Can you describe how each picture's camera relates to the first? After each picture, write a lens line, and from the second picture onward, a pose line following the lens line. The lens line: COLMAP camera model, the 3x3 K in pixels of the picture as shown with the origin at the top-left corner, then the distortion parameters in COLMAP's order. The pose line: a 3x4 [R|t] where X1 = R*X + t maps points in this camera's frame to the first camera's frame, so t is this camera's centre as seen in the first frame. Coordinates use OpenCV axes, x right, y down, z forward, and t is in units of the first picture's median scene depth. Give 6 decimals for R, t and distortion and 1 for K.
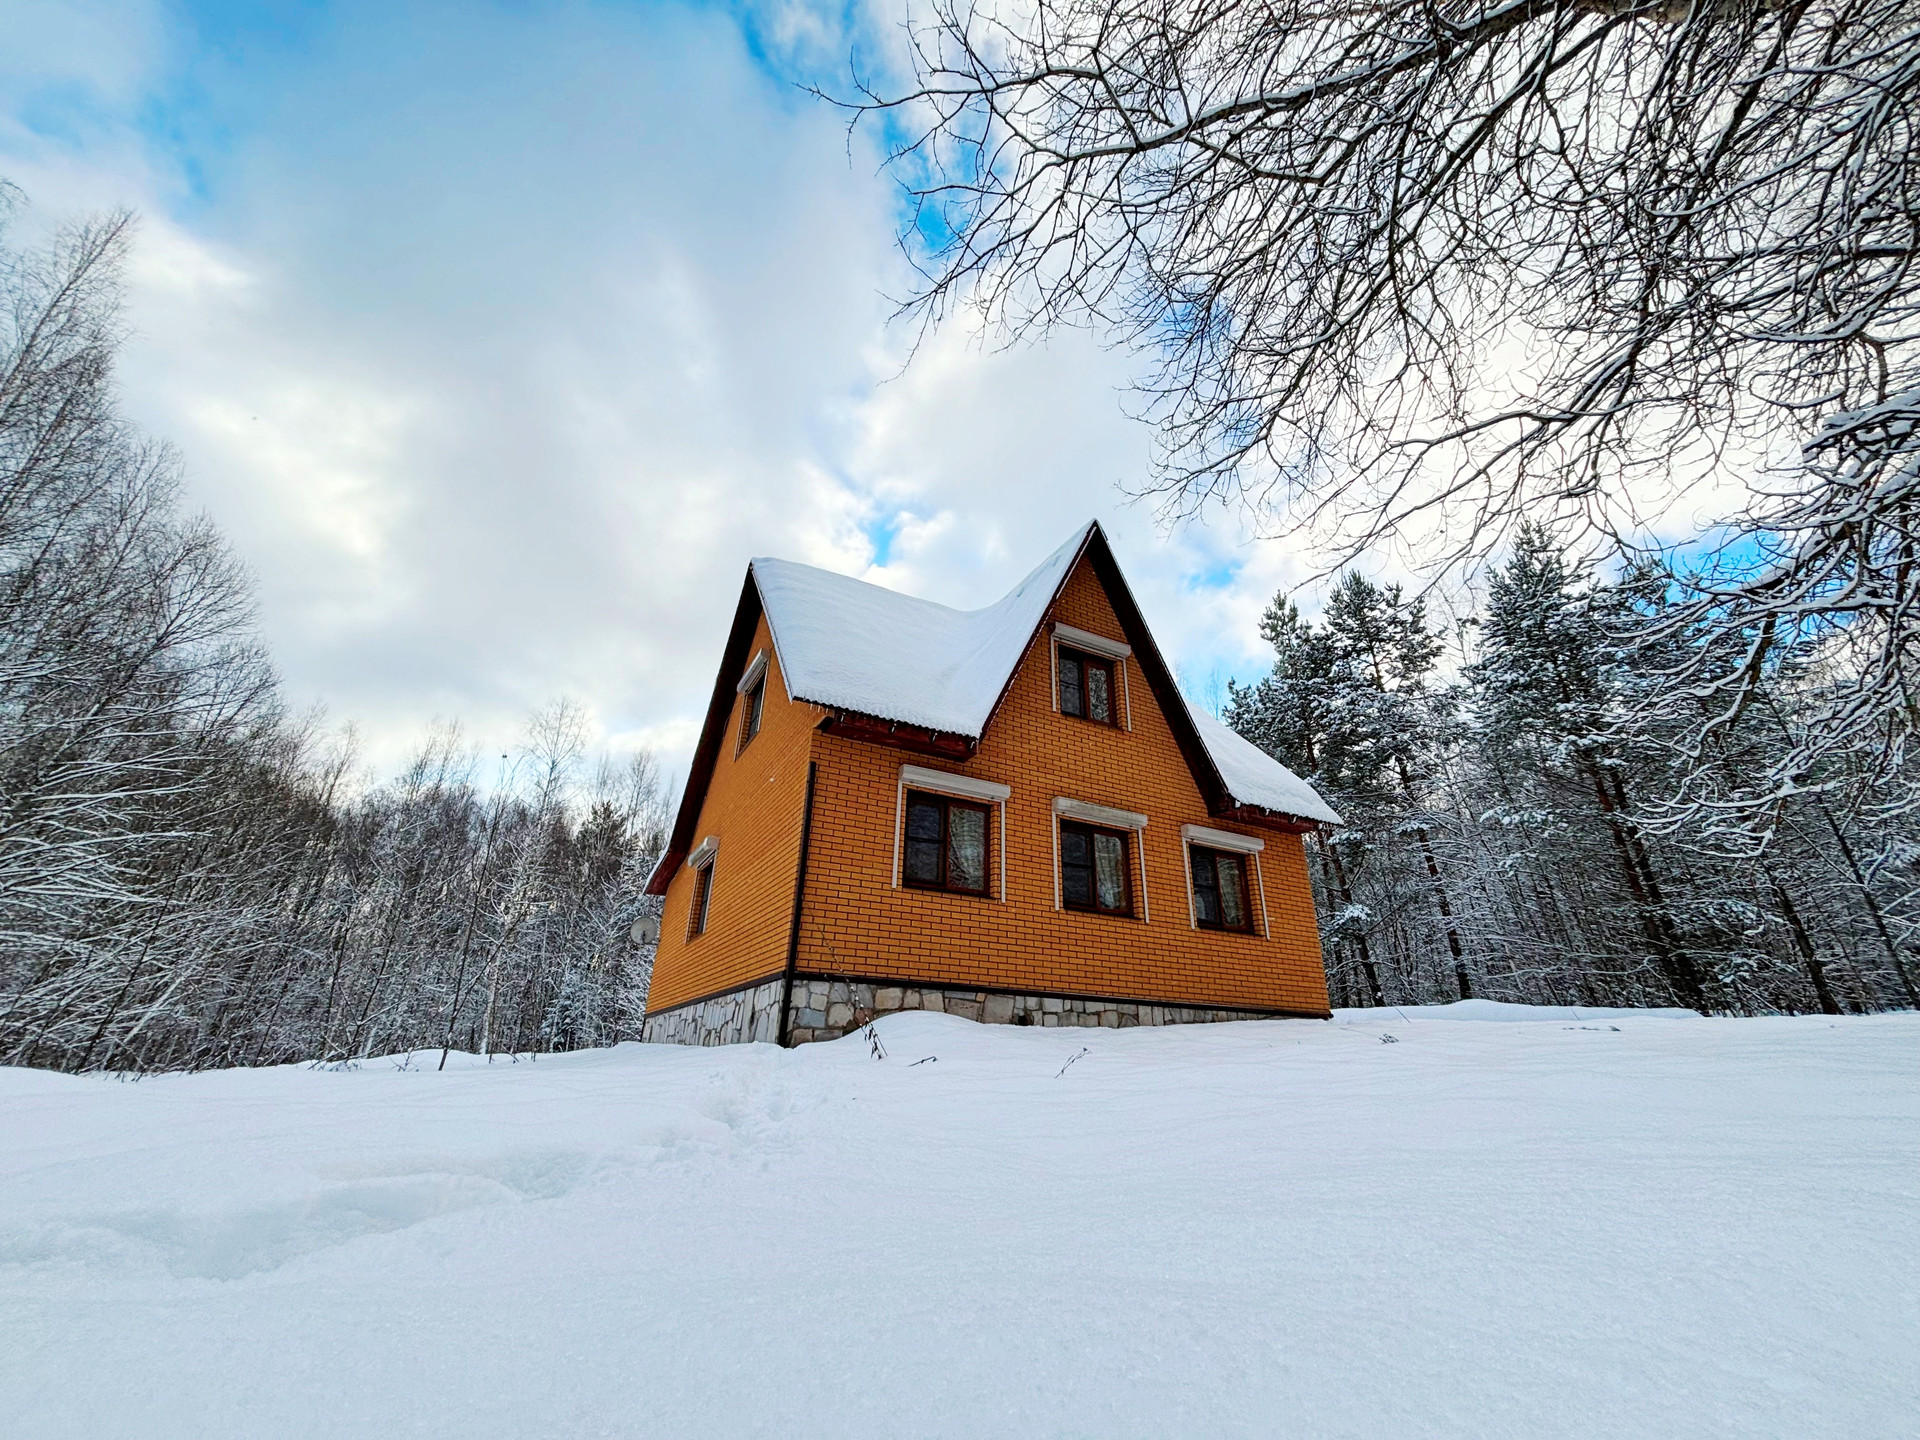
lens RADIAL K [[771.2, 0, 952.9], [0, 771.2, 720.8], [0, 0, 1]] dist [-0.000316, -0.000041]
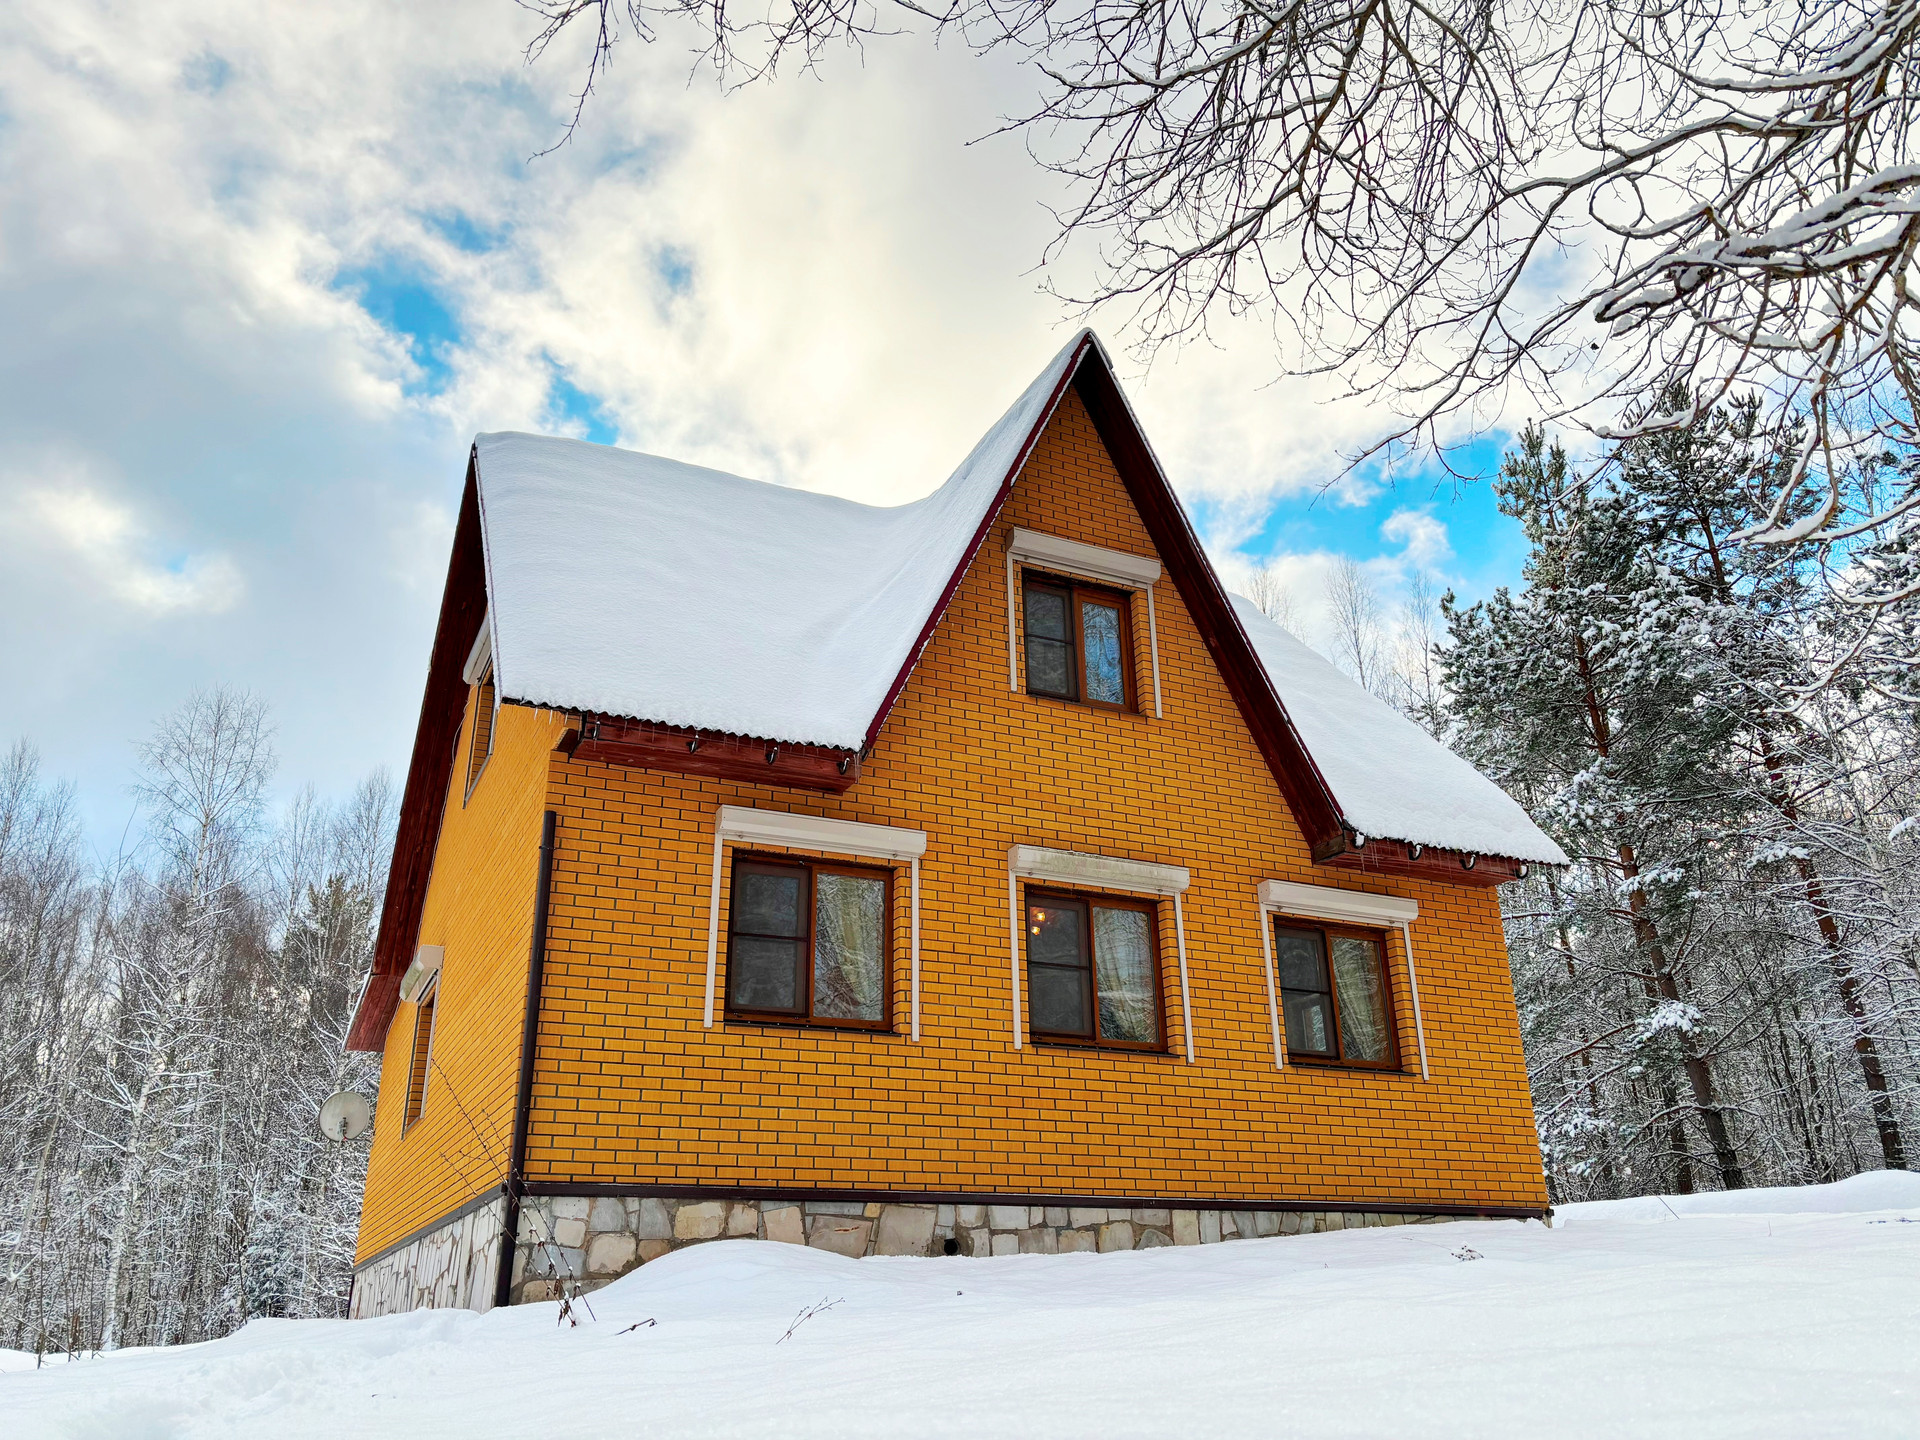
lens RADIAL K [[1453.4, 0, 963.5], [0, 1453.4, 743.7], [0, 0, 1]] dist [0.009188, 0.008038]
pose [[0.998313, -0.054604, -0.019755, 0.124423], [0.055311, 0.997775, 0.037227, -0.016355], [0.017679, -0.038257, 0.999112, -0.045006]]
